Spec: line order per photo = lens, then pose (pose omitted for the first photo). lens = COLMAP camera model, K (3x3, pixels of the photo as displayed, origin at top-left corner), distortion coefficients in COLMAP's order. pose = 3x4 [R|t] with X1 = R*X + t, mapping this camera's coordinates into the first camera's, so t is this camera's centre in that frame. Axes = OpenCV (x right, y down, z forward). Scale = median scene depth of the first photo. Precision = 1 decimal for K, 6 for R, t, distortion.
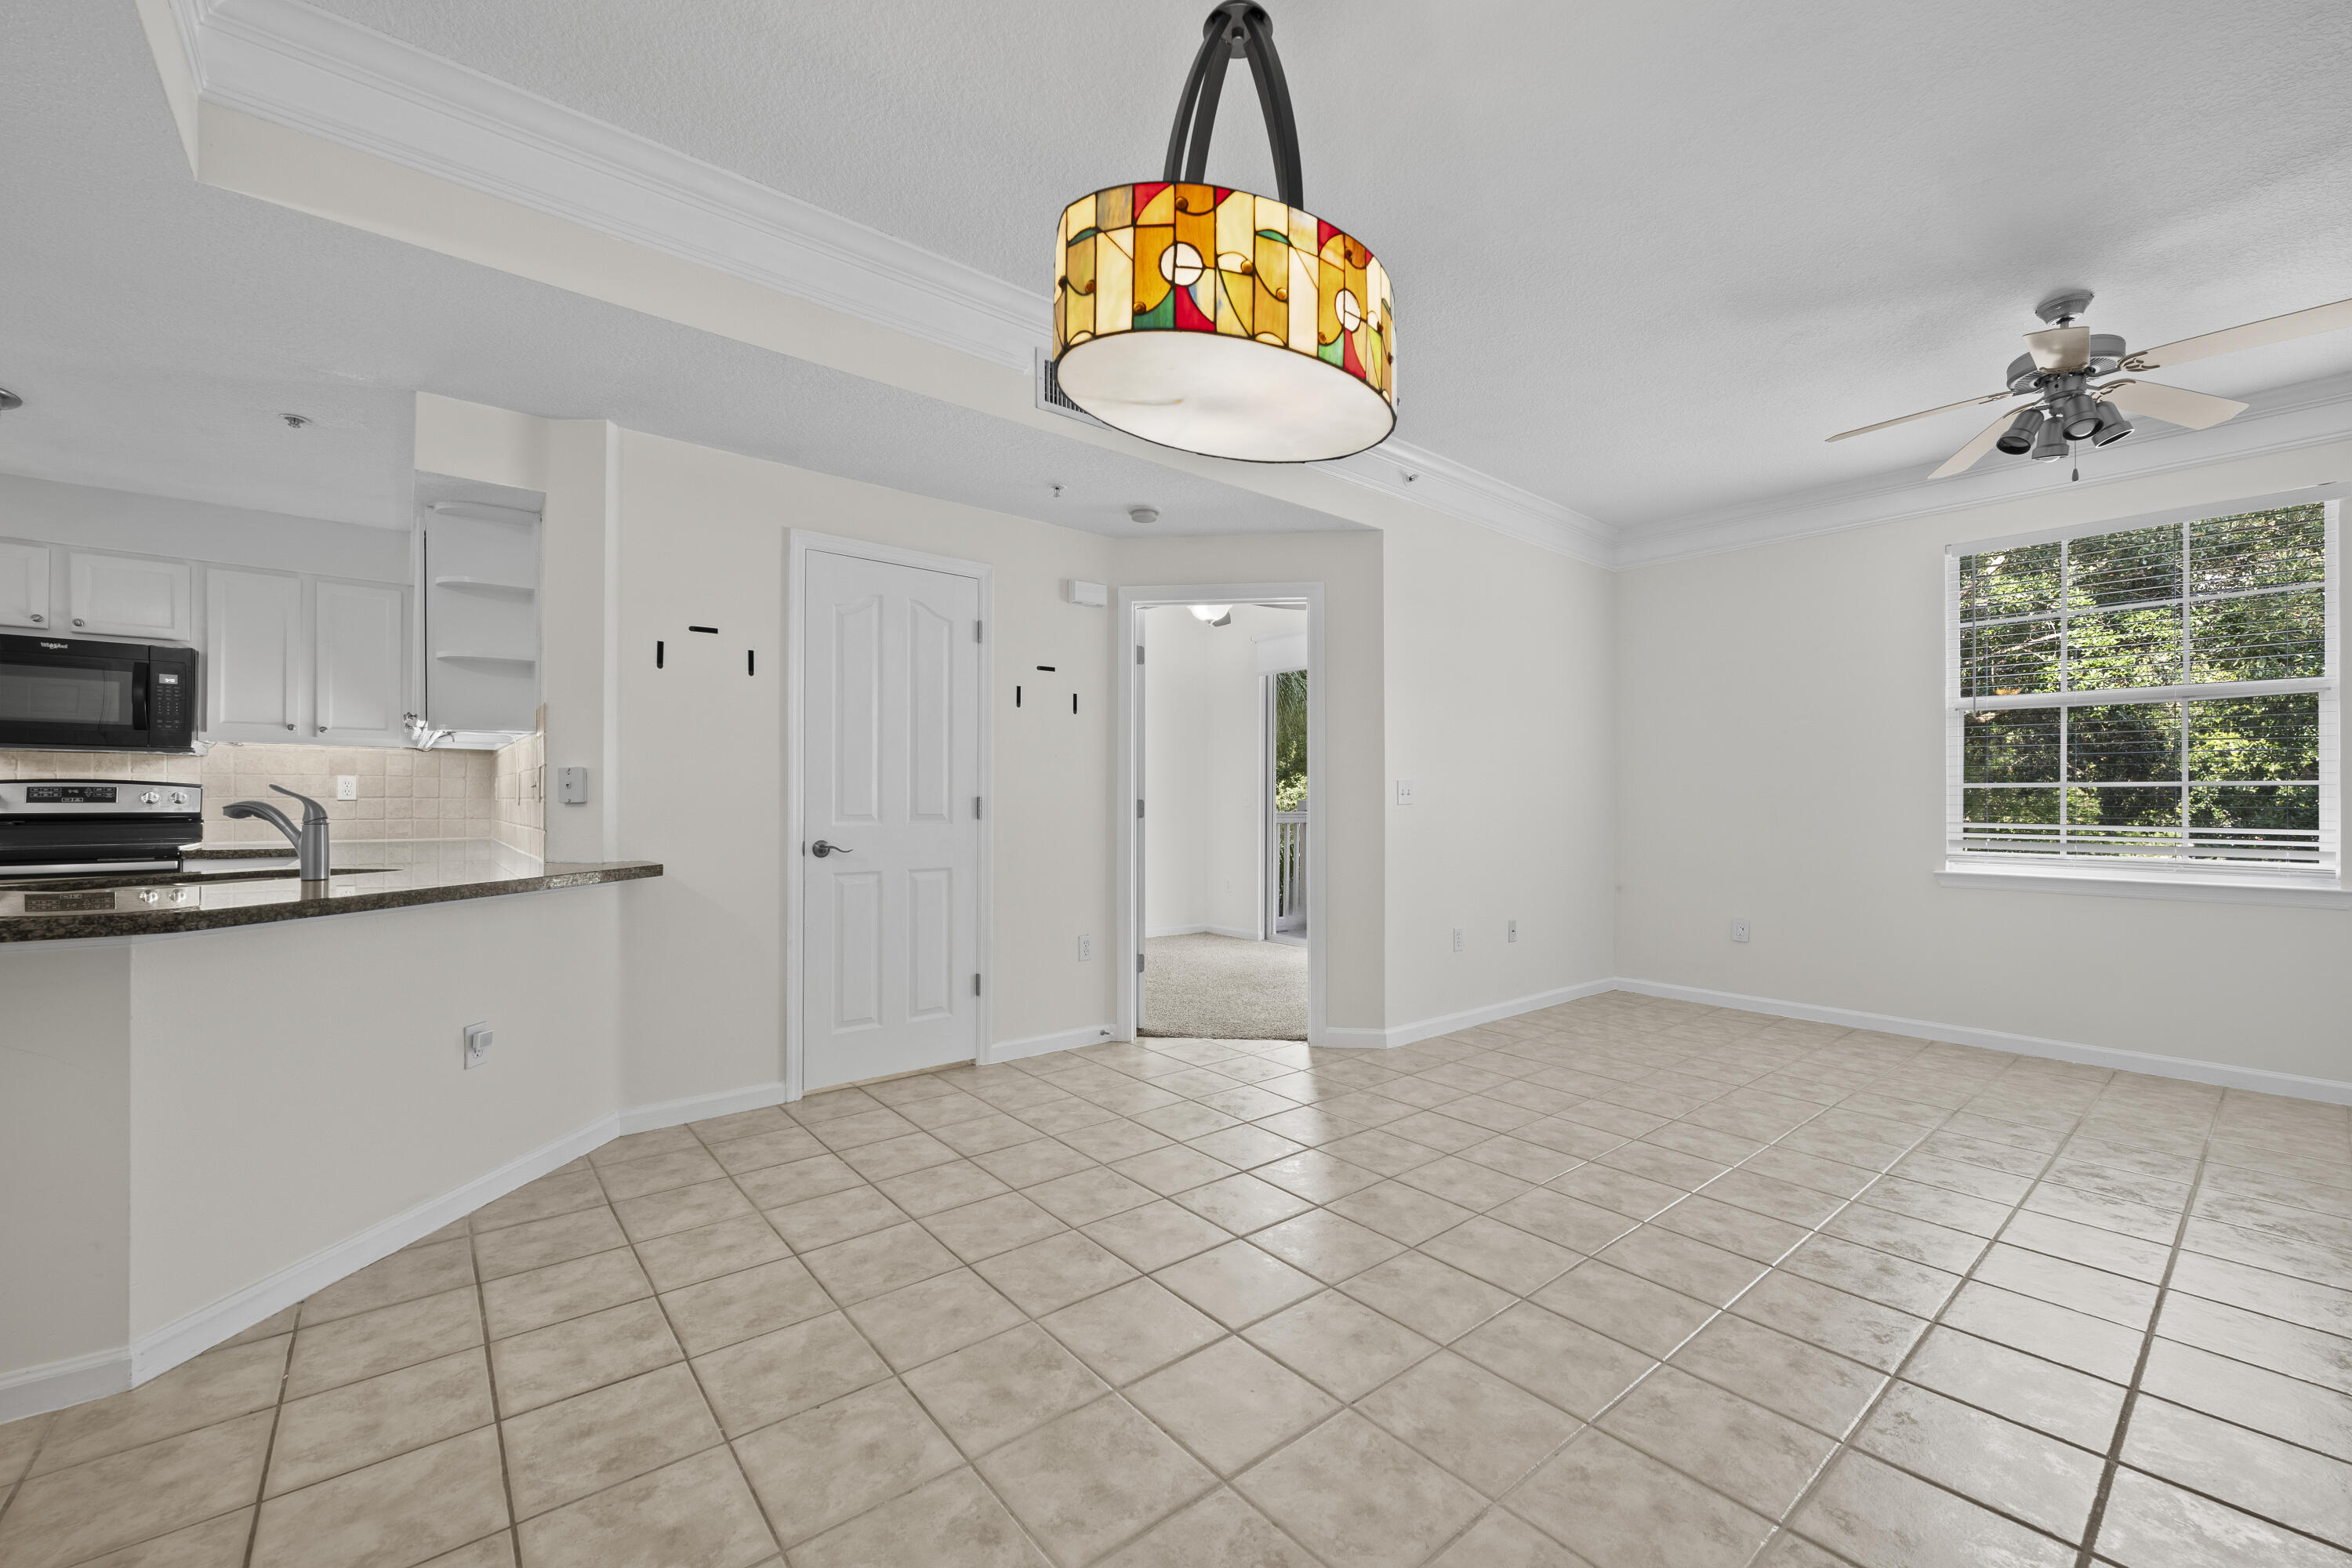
lens RADIAL K [[934.3, 0, 1172.8], [0, 934.3, 803.0], [0, 0, 1]] dist [0.000163, 0.000120]
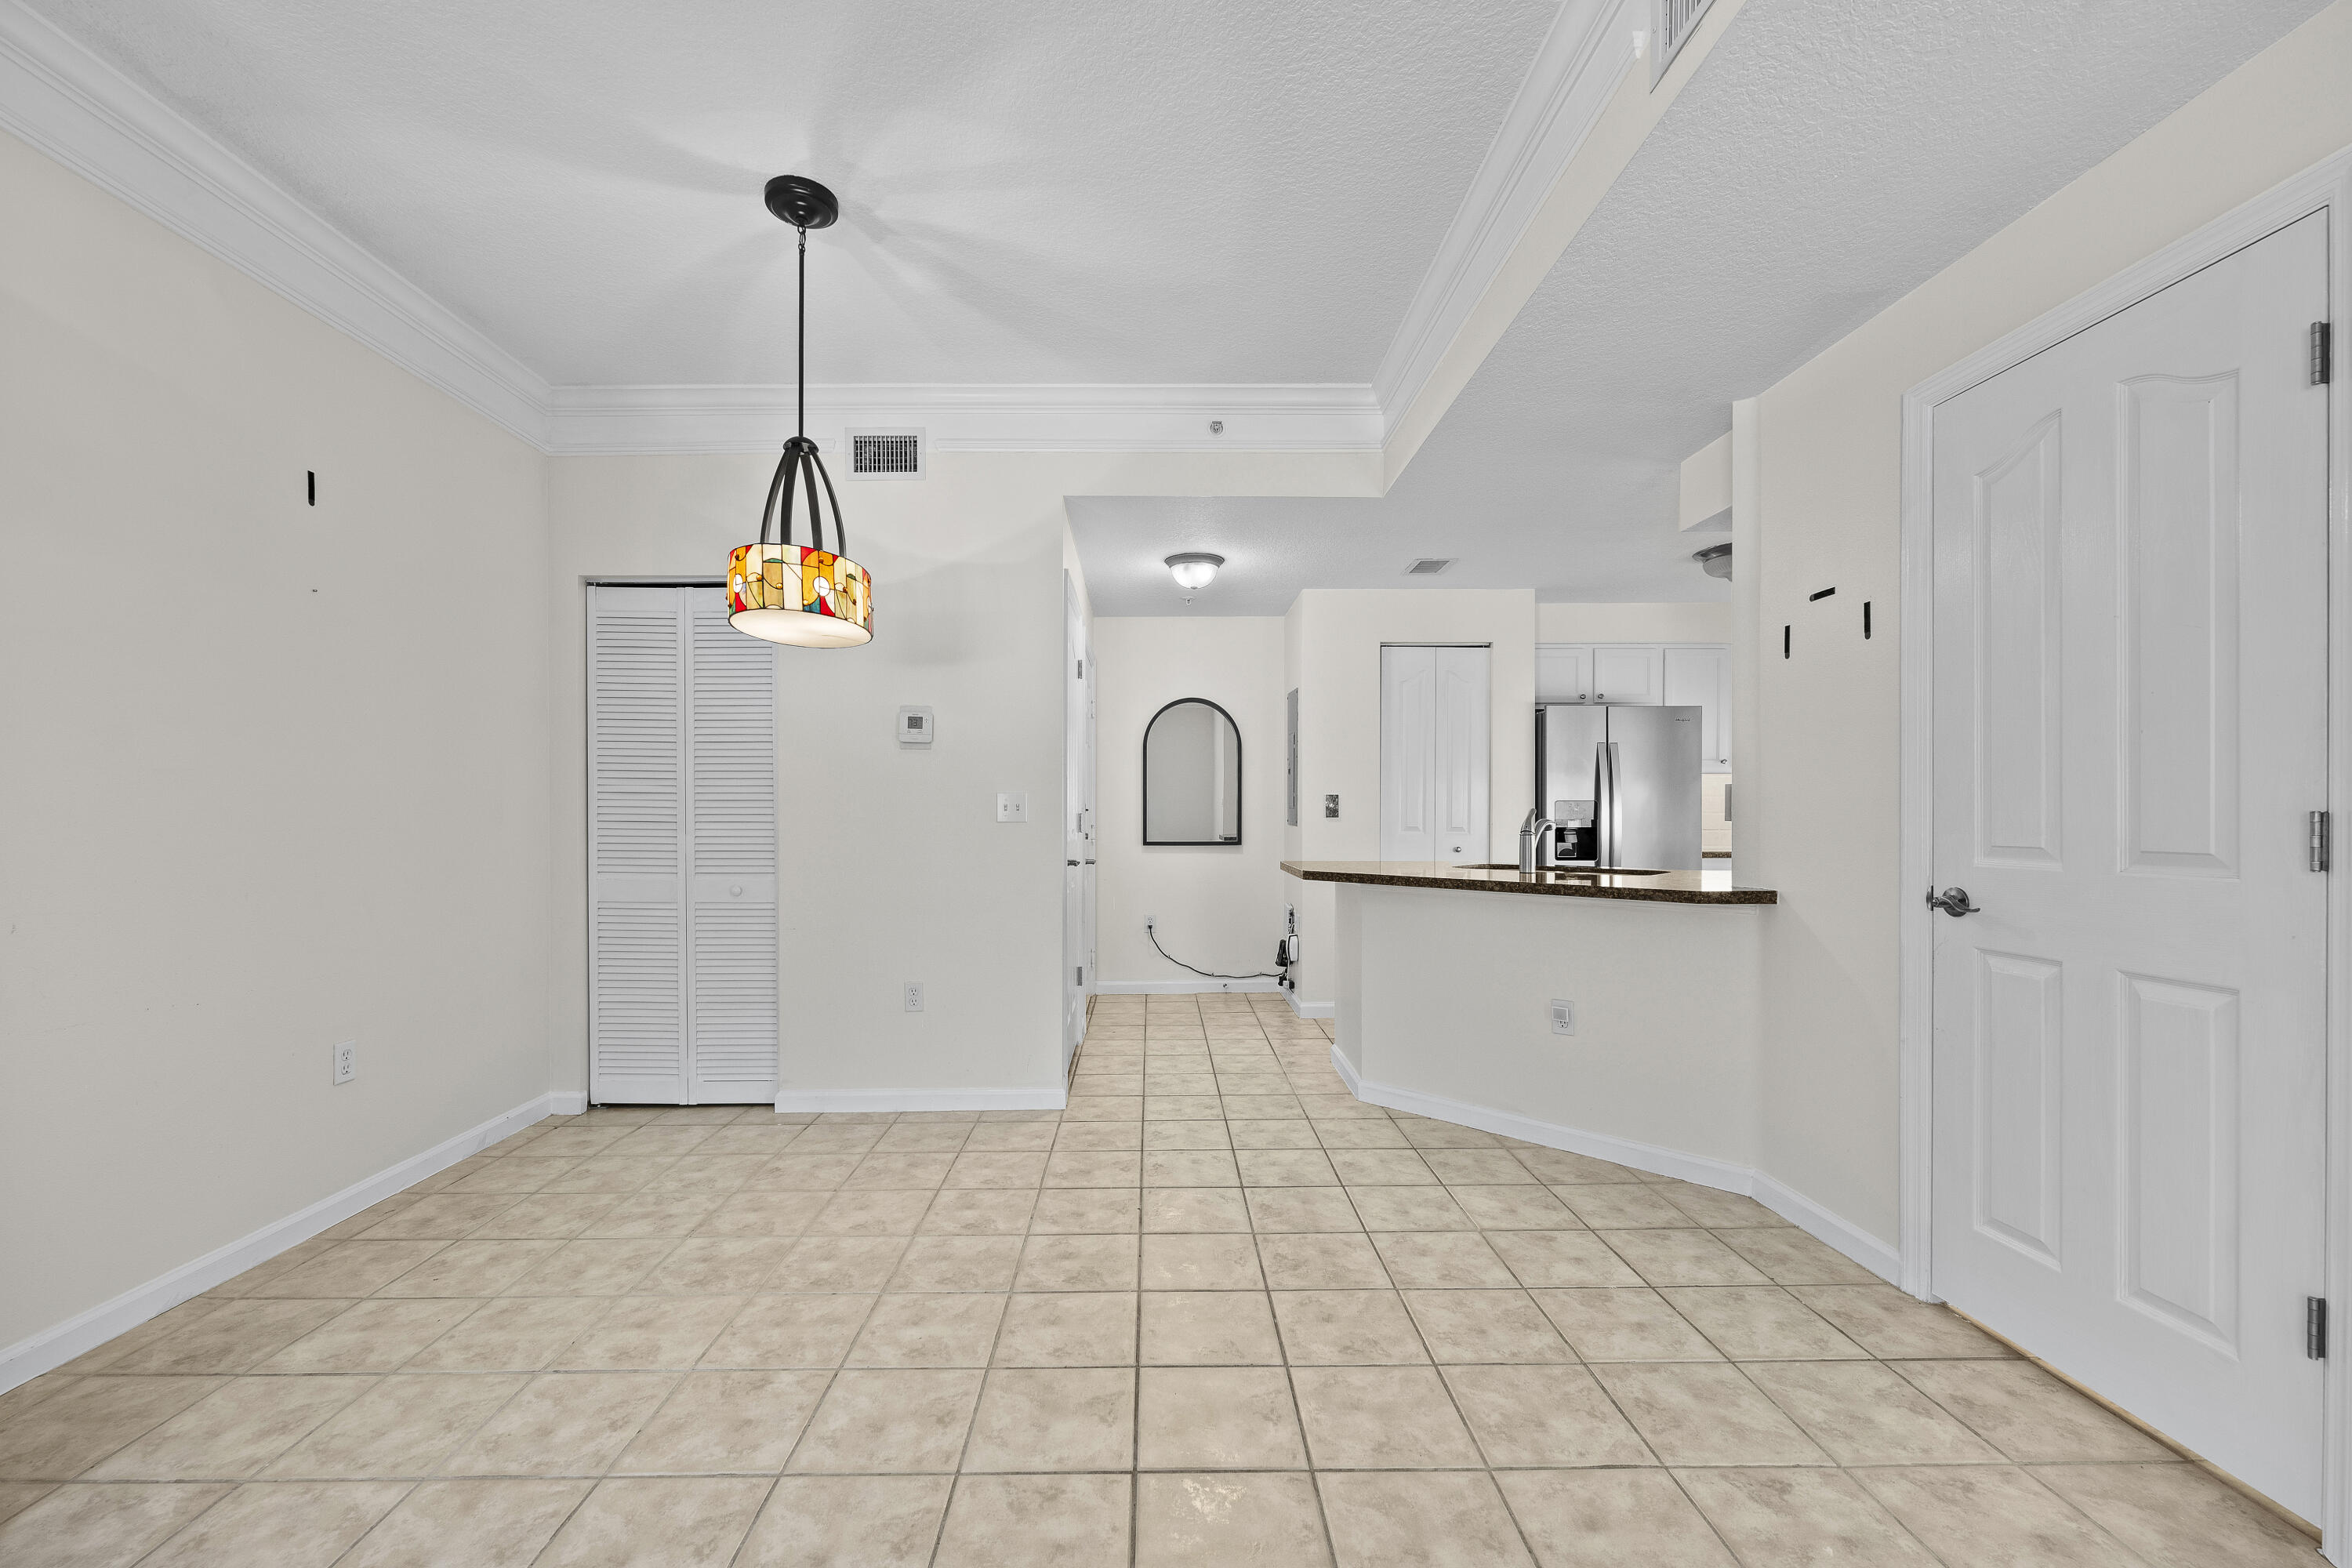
lens RADIAL K [[938.8, 0, 1153.8], [0, 938.8, 817.2], [0, 0, 1]] dist [-0.001346, -0.000154]
pose [[-0.631170, 0.001307, -0.775643, 0.441096], [0.000162, 0.999999, 0.001553, -0.005657], [0.775645, 0.000854, -0.631169, 1.080383]]
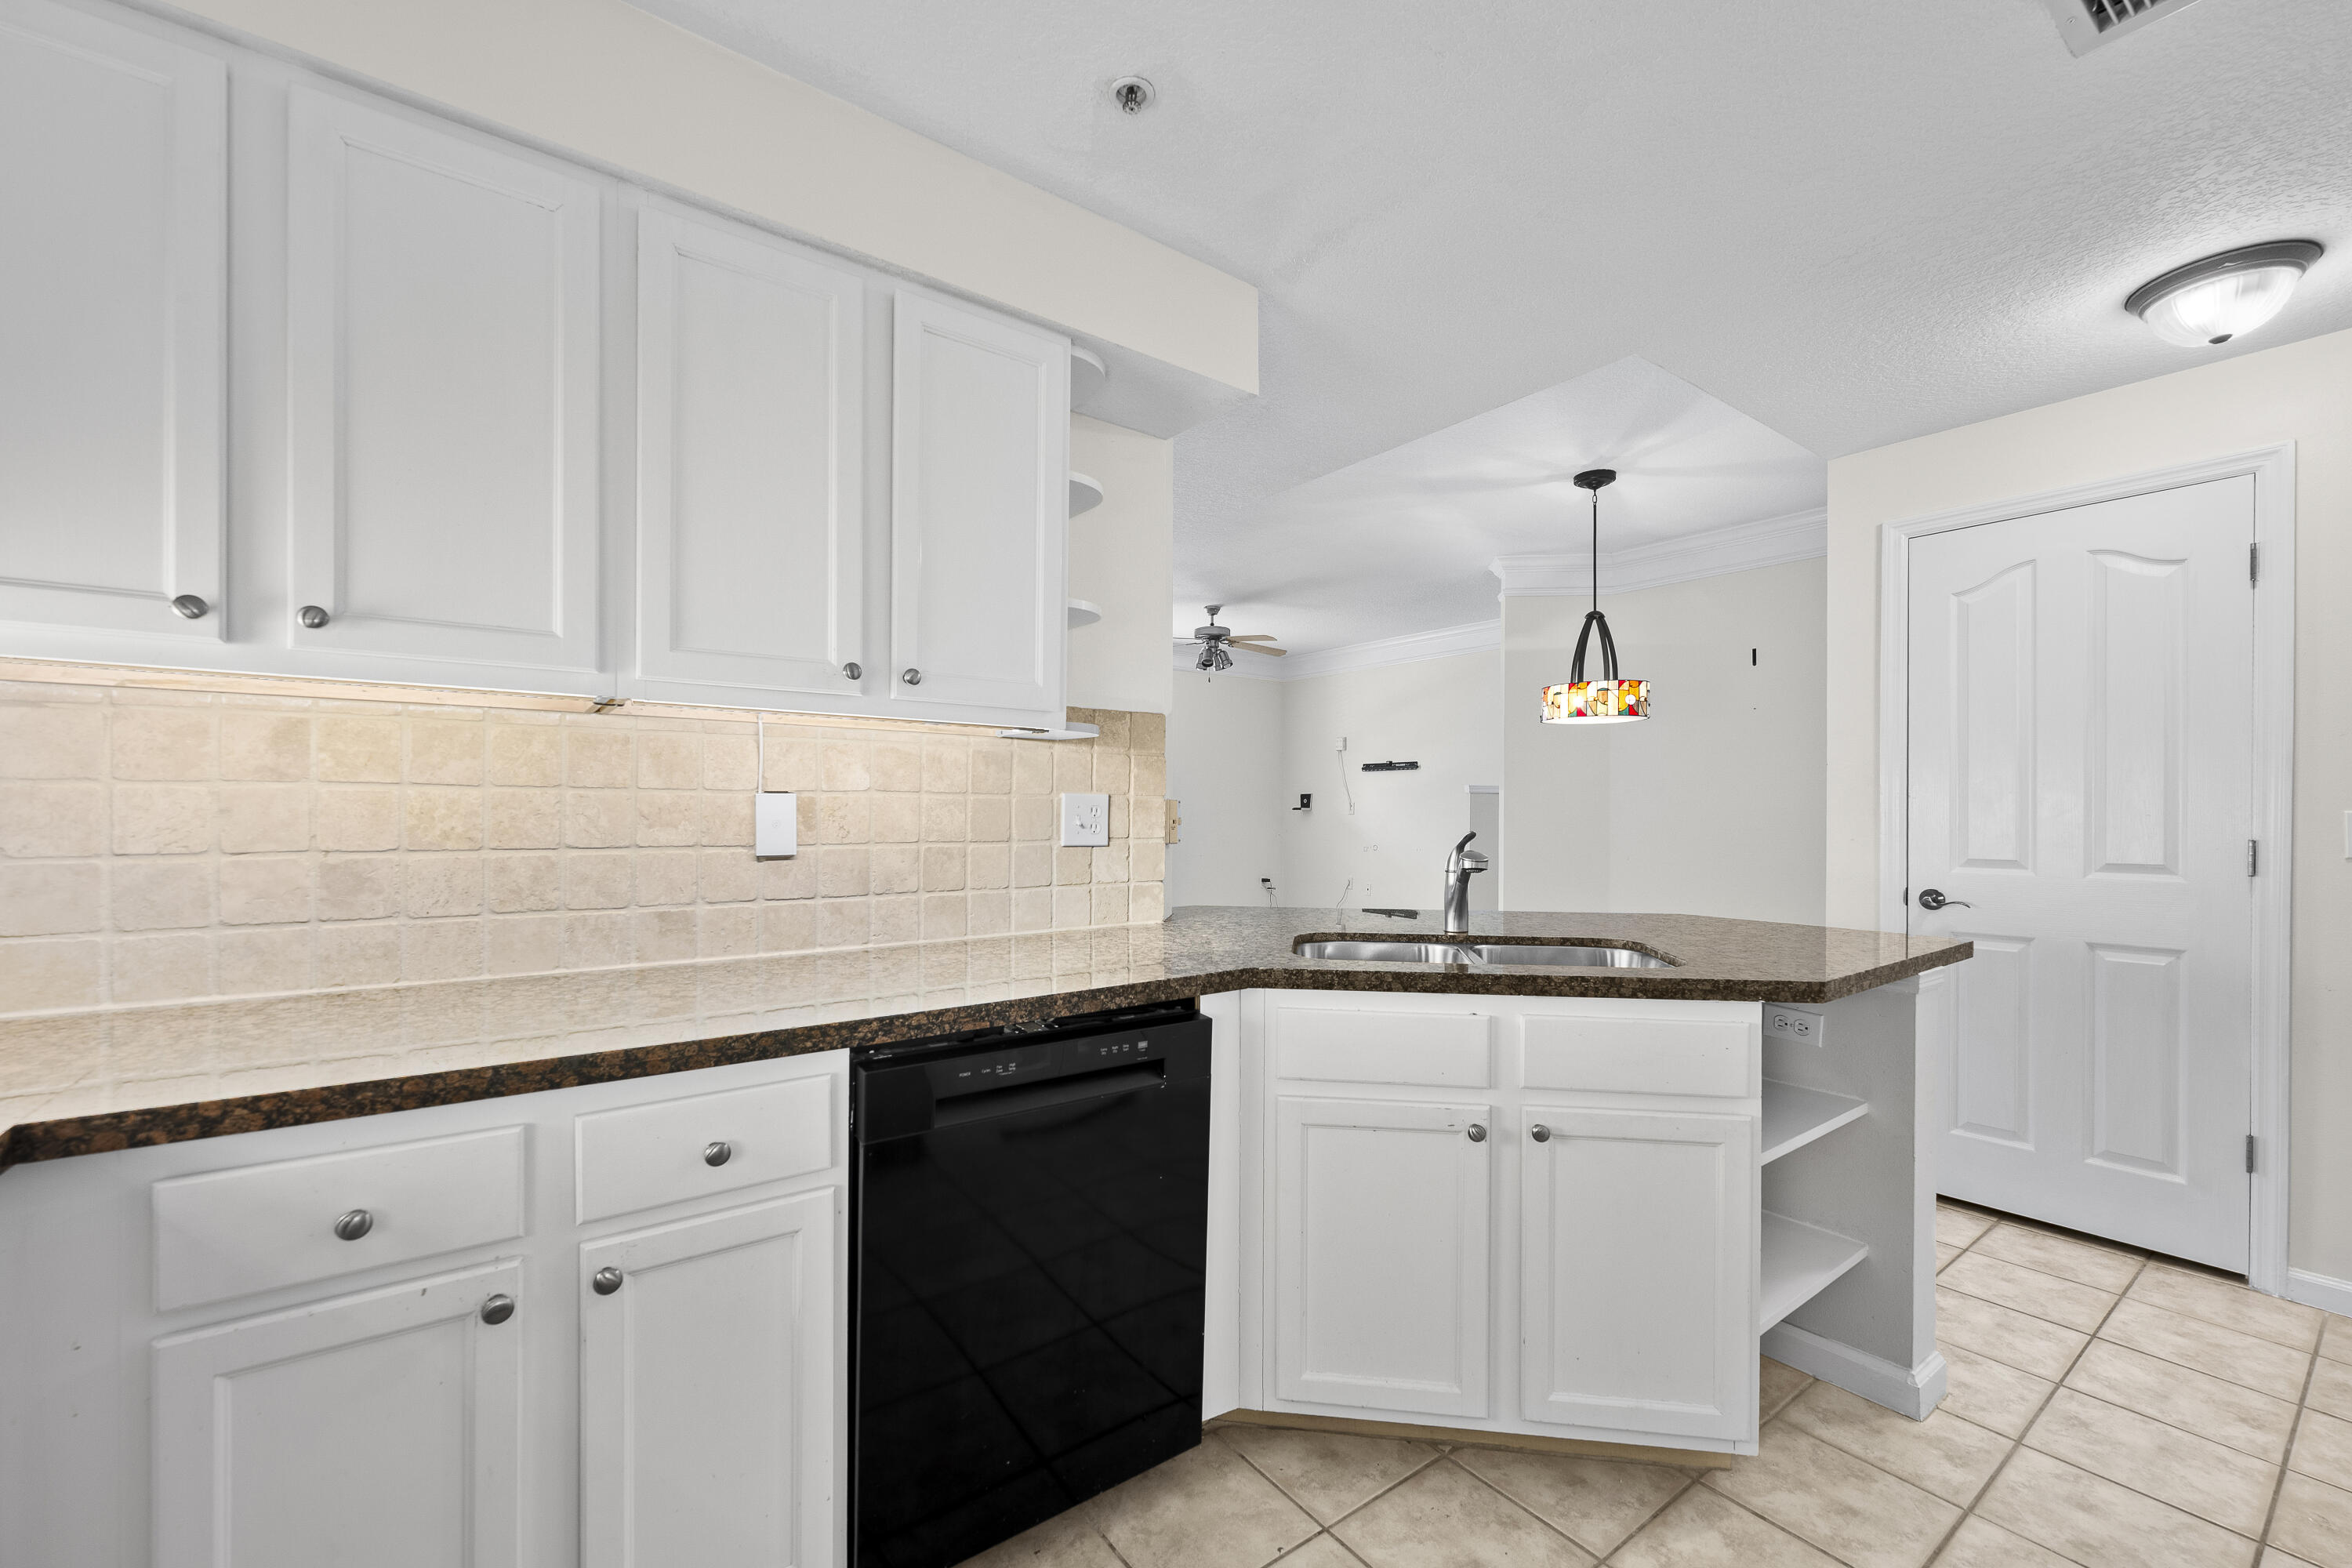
lens RADIAL K [[942.5, 0, 1183.5], [0, 942.5, 814.5], [0, 0, 1]] dist [-0.002541, -0.000270]
pose [[0.048059, -0.011336, 0.998780, -1.371863], [-0.006045, 0.999914, 0.011640, -0.032627], [-0.998826, -0.006597, 0.047986, 0.898582]]
